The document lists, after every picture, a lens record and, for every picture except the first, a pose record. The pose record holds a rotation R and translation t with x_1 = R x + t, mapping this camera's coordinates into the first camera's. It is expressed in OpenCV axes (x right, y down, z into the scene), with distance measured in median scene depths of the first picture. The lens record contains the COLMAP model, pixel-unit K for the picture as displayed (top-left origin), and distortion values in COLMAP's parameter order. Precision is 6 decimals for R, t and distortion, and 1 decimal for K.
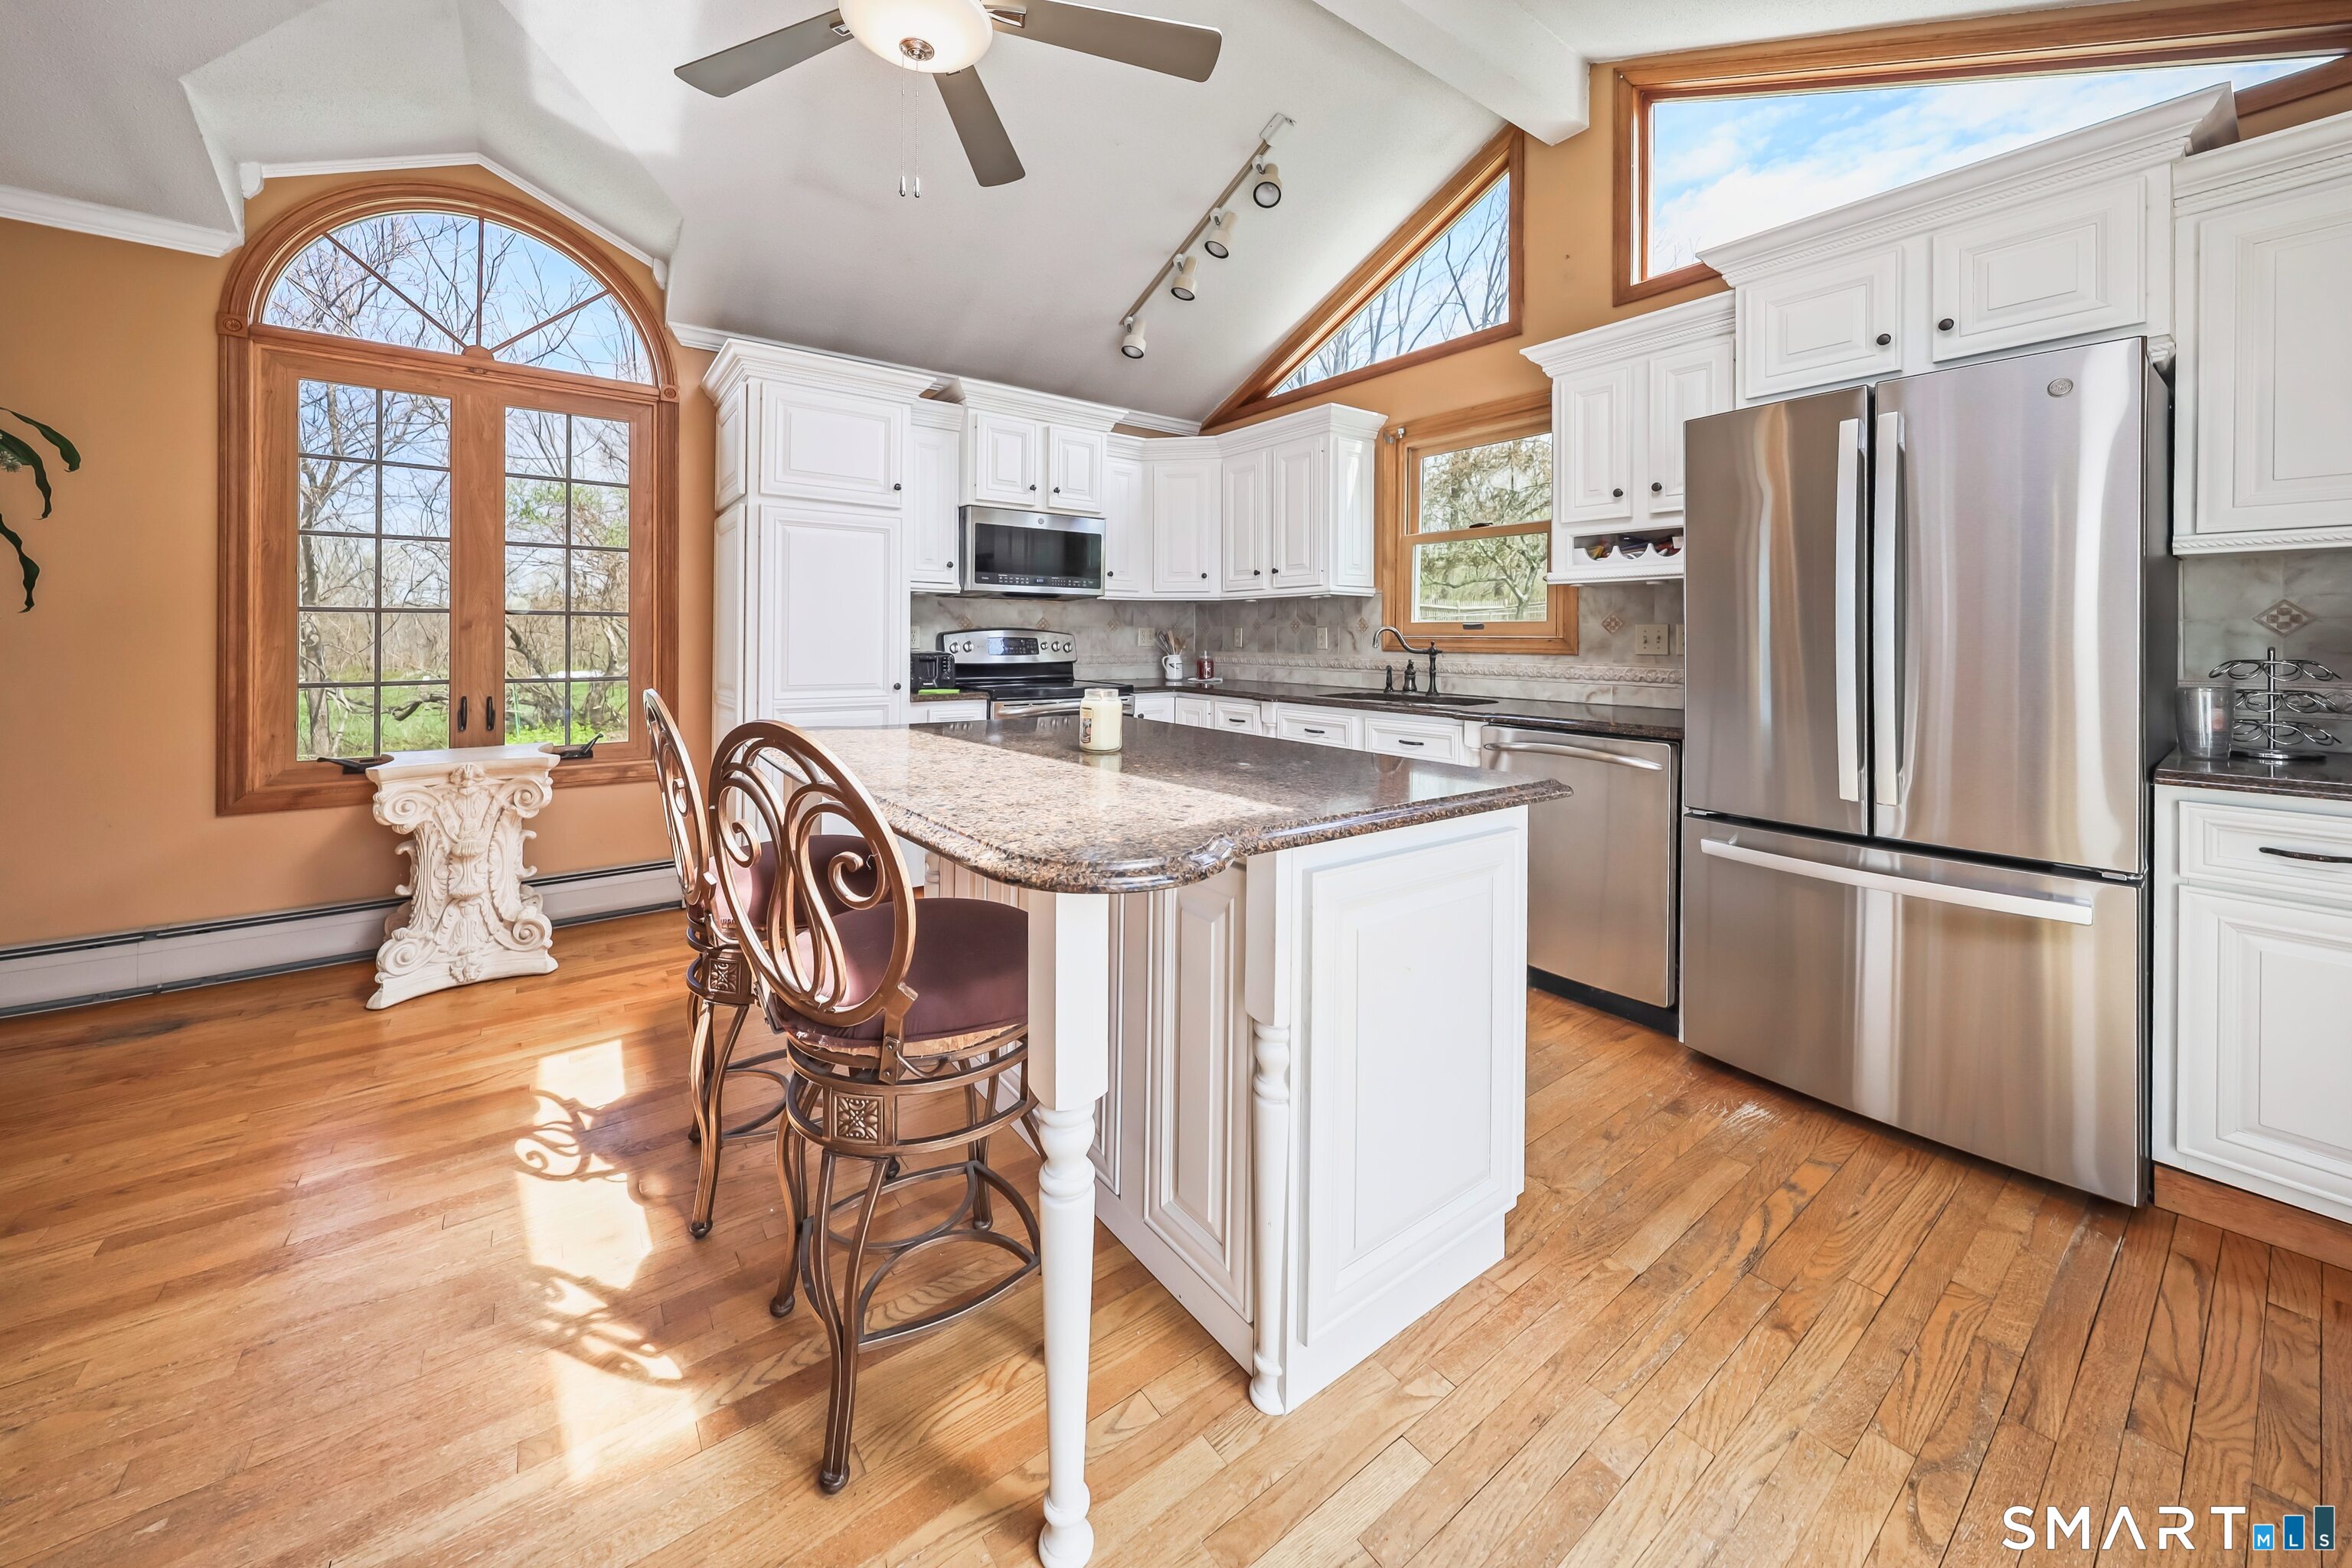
lens RADIAL K [[857.8, 0, 1150.1], [0, 857.8, 635.8], [0, 0, 1]] dist [0.003219, -0.000221]
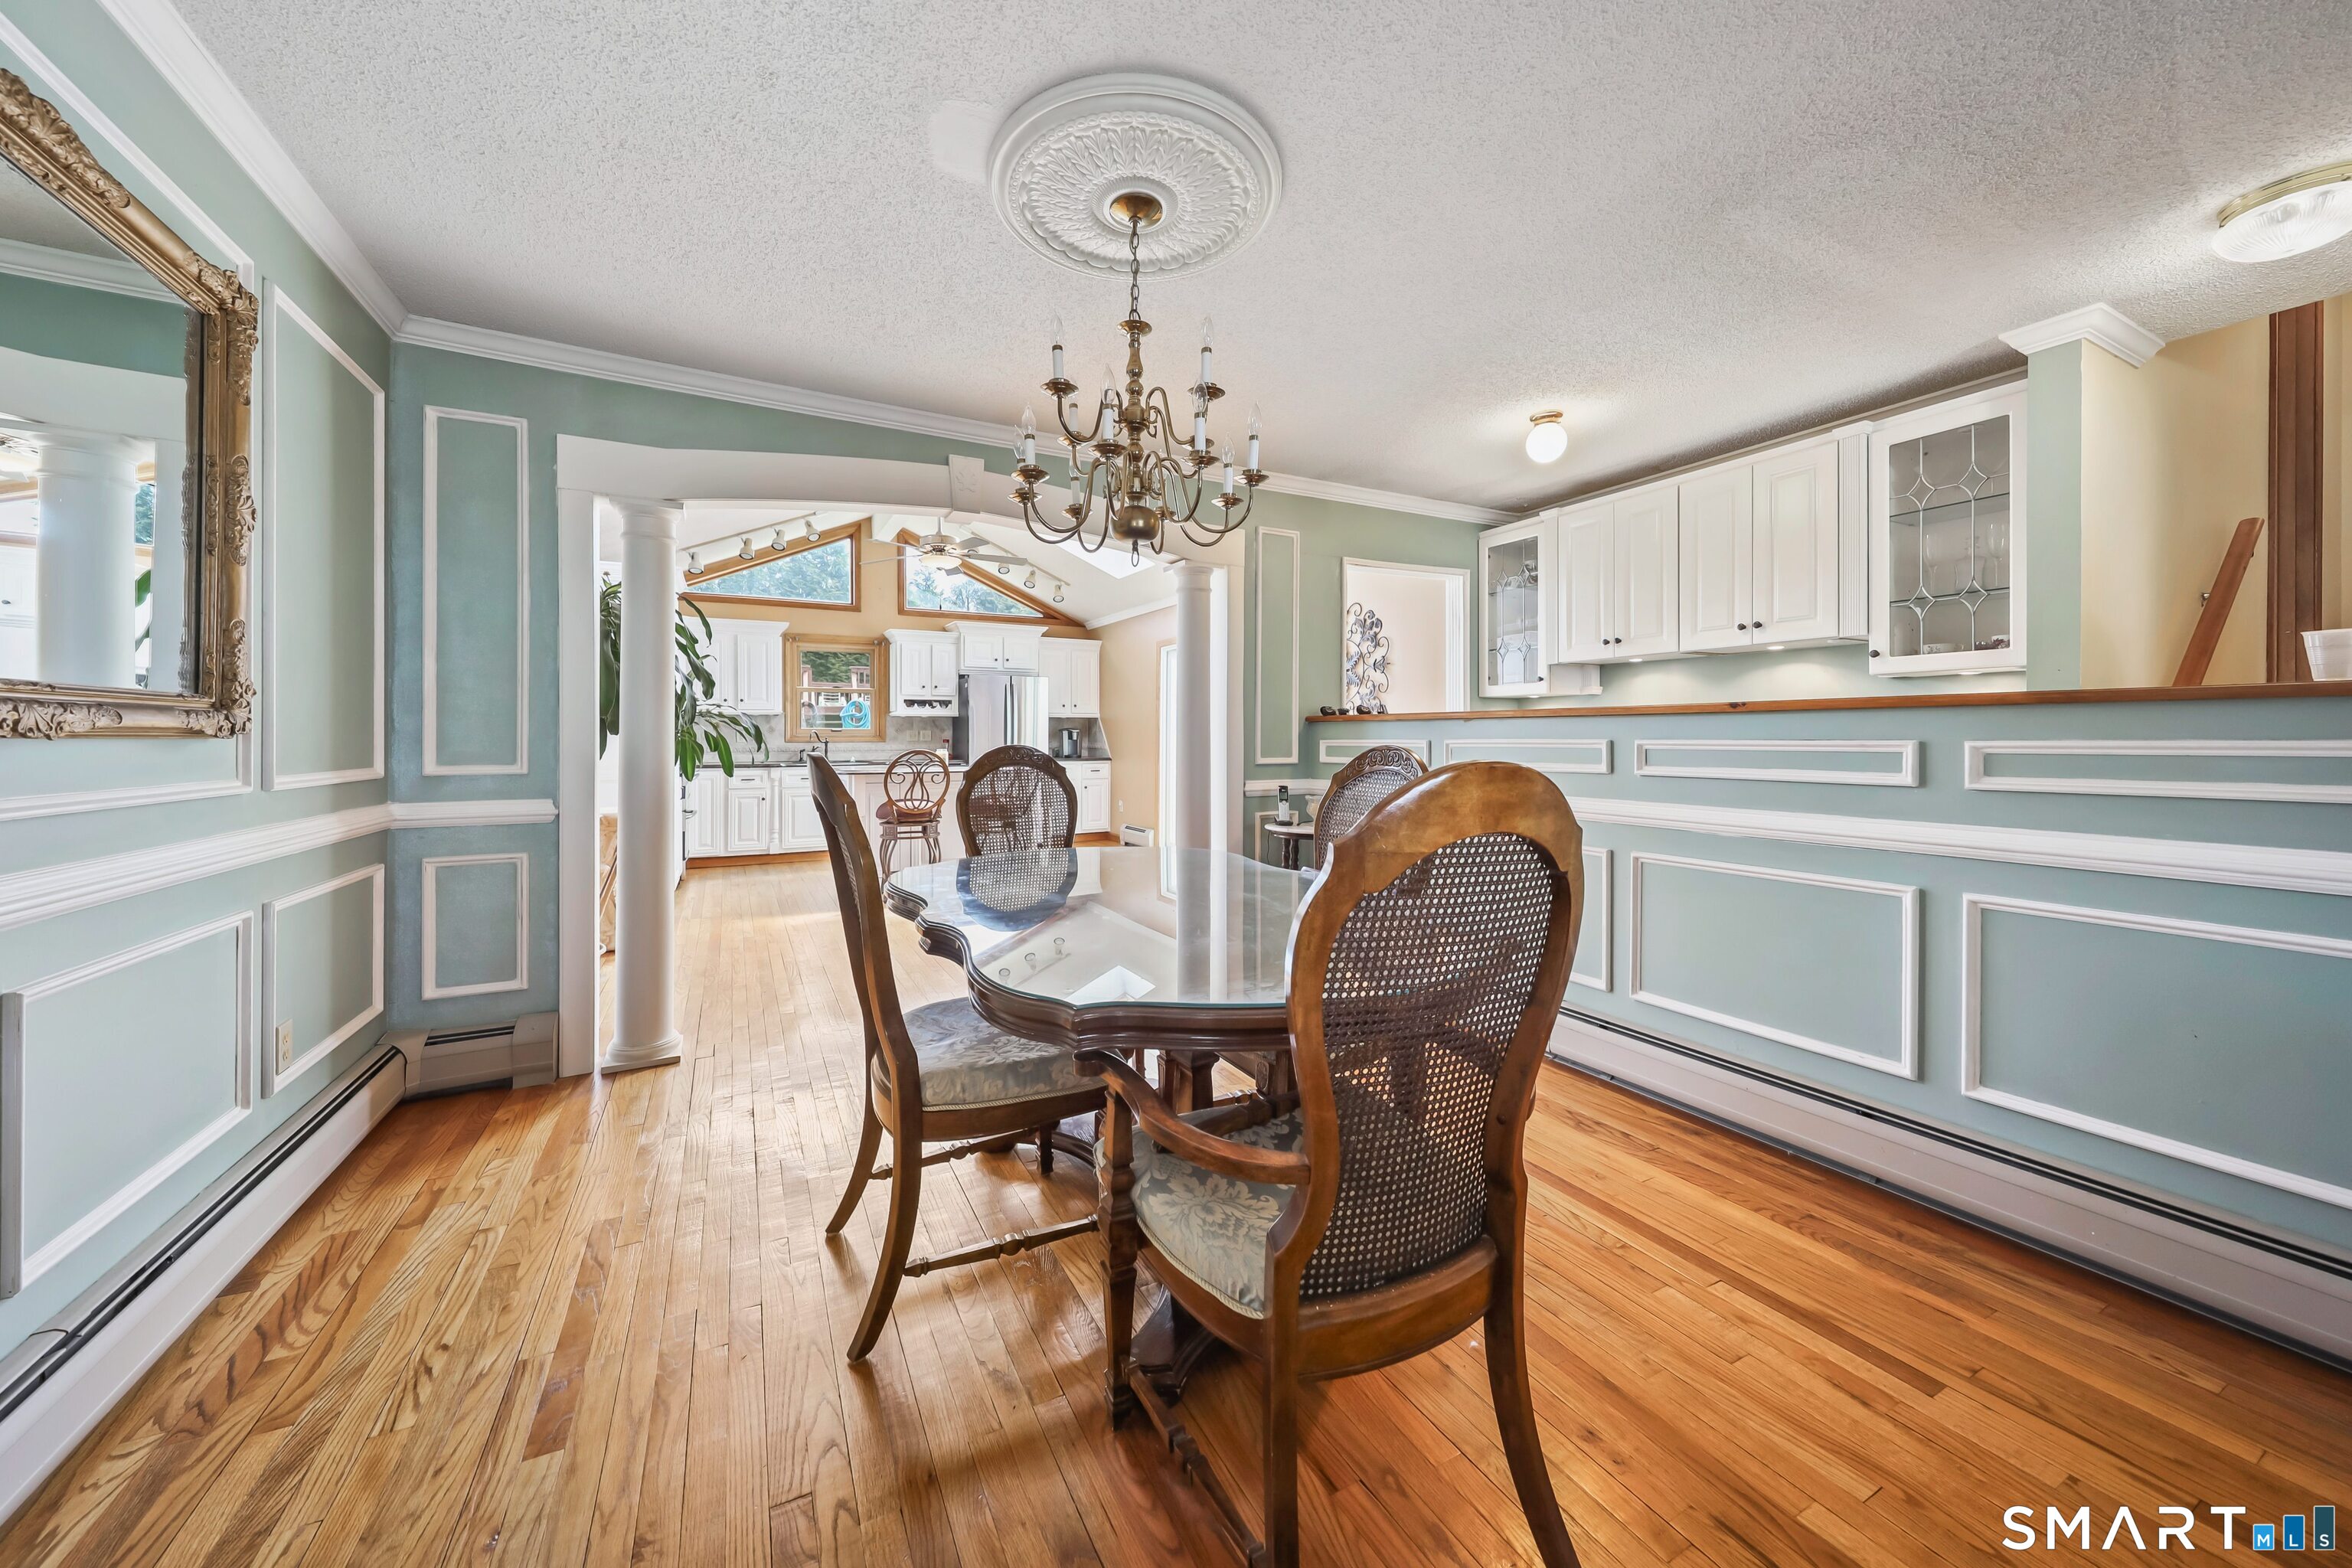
lens RADIAL K [[857.8, 0, 1175.8], [0, 857.8, 745.0], [0, 0, 1]] dist [0.003219, -0.000221]
pose [[0.136044, -0.002523, 0.990700, -2.092713], [0.003126, 0.999993, 0.002117, 0.030059], [-0.990698, 0.002809, 0.136051, -0.255661]]
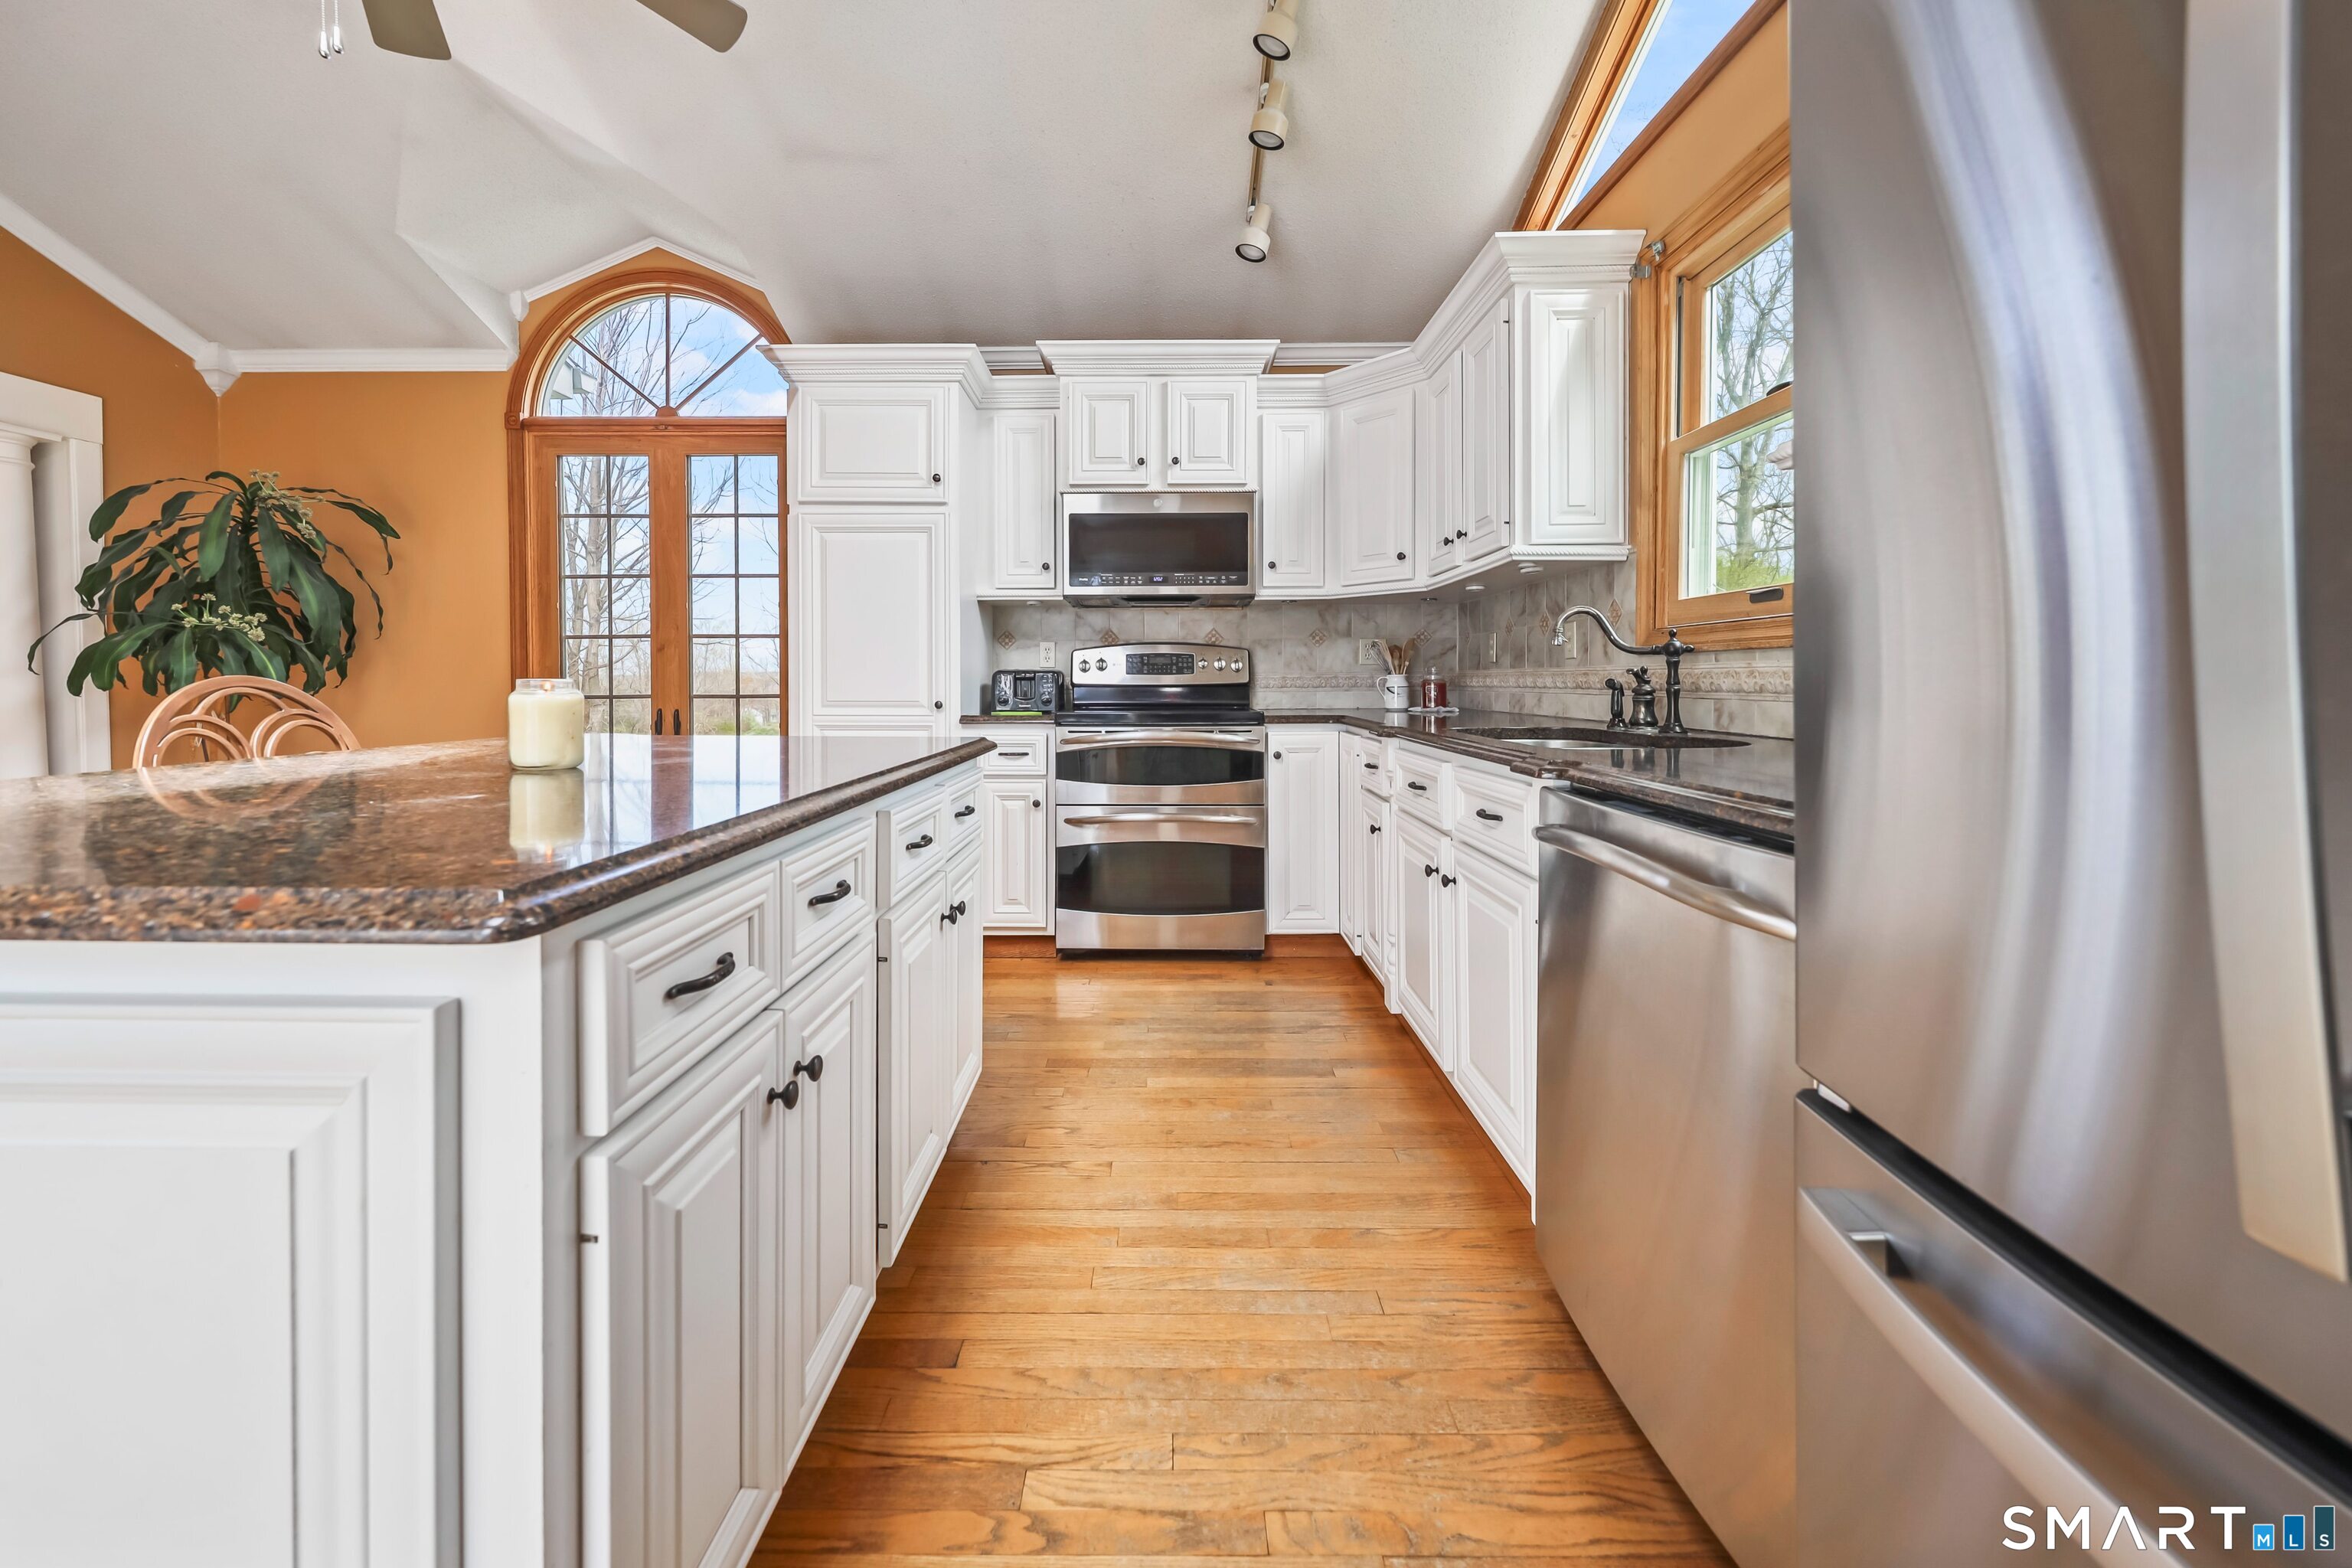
lens RADIAL K [[881.9, 0, 1144.7], [0, 881.9, 687.2], [0, 0, 1]] dist [0.002148, 0.000159]
pose [[0.802413, -0.003825, -0.596757, 0.459242], [0.008119, 0.999957, 0.004508, 0.042481], [0.596714, -0.008462, 0.802409, 0.446357]]
